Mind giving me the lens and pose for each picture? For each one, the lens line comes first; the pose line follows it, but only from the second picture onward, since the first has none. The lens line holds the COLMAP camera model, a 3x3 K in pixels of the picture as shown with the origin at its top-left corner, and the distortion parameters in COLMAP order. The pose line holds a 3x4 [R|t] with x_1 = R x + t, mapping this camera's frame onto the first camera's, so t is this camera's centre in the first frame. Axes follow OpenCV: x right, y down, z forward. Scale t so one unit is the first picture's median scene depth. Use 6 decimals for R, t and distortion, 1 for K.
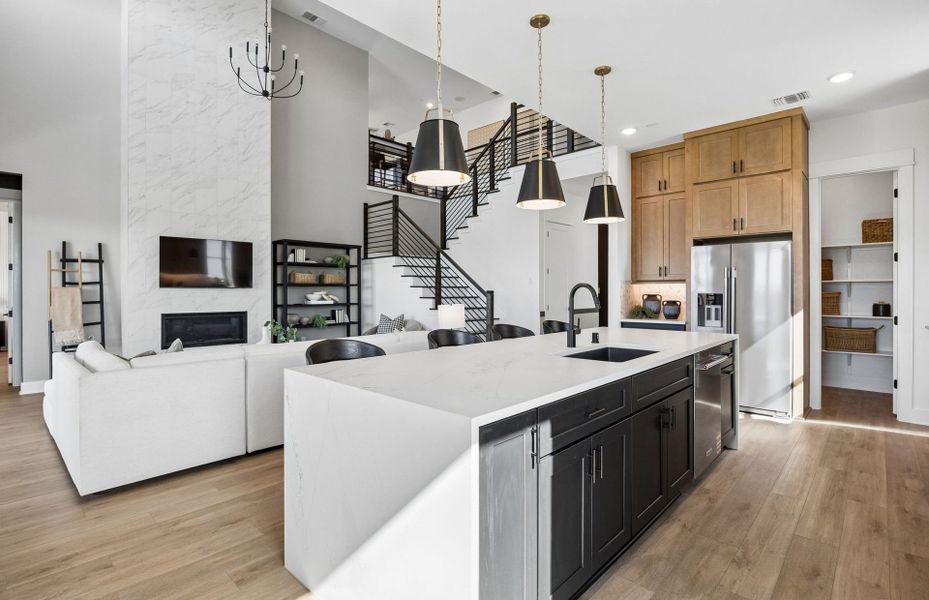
lens RADIAL K [[445.7, 0, 469.7], [0, 445.7, 295.5], [0, 0, 1]] dist [-0.016100, -0.000701]
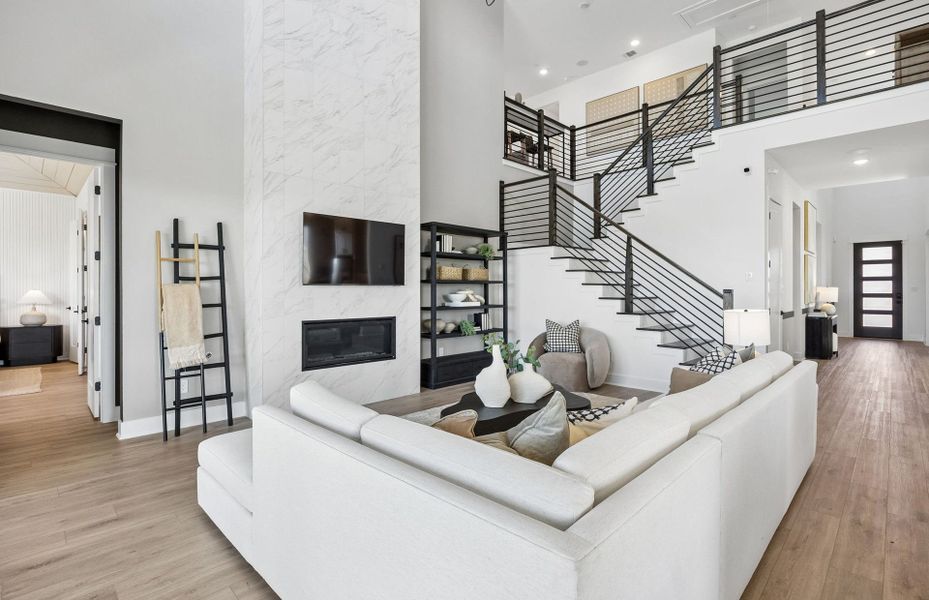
lens RADIAL K [[445.7, 0, 464.6], [0, 445.7, 294.6], [0, 0, 1]] dist [-0.016100, -0.000701]
pose [[0.999523, 0.000528, -0.030875, -0.327088], [-0.000557, 0.999999, -0.000915, -0.000955], [0.030874, 0.000931, 0.999523, 0.227690]]
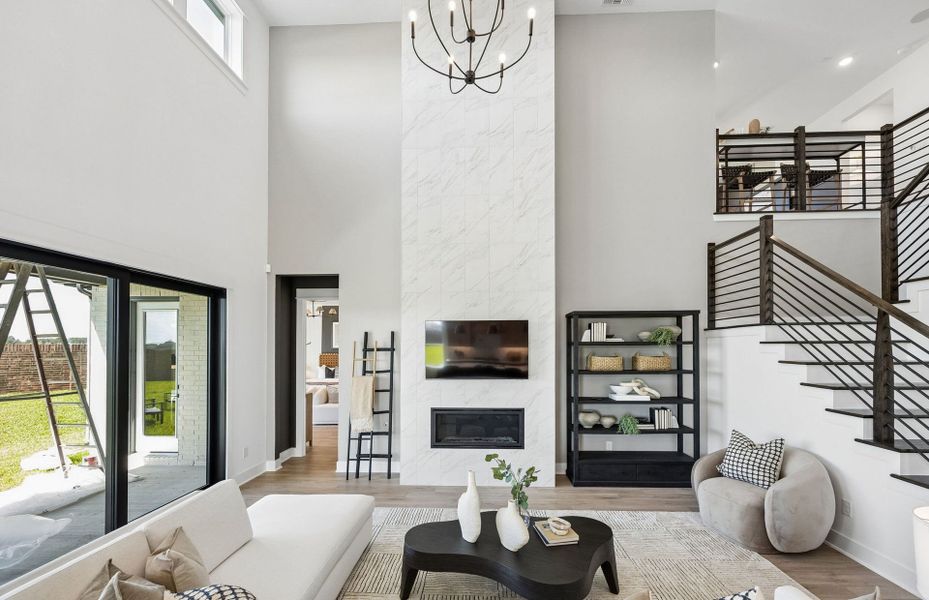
lens RADIAL K [[378.0, 0, 468.4], [0, 378.0, 347.3], [0, 0, 1]] dist [-0.007081, 0.001199]
pose [[0.645294, -0.002284, -0.763931, -0.051571], [-0.003920, 0.999972, -0.006300, -0.060528], [0.763924, 0.007060, 0.645268, 0.447722]]
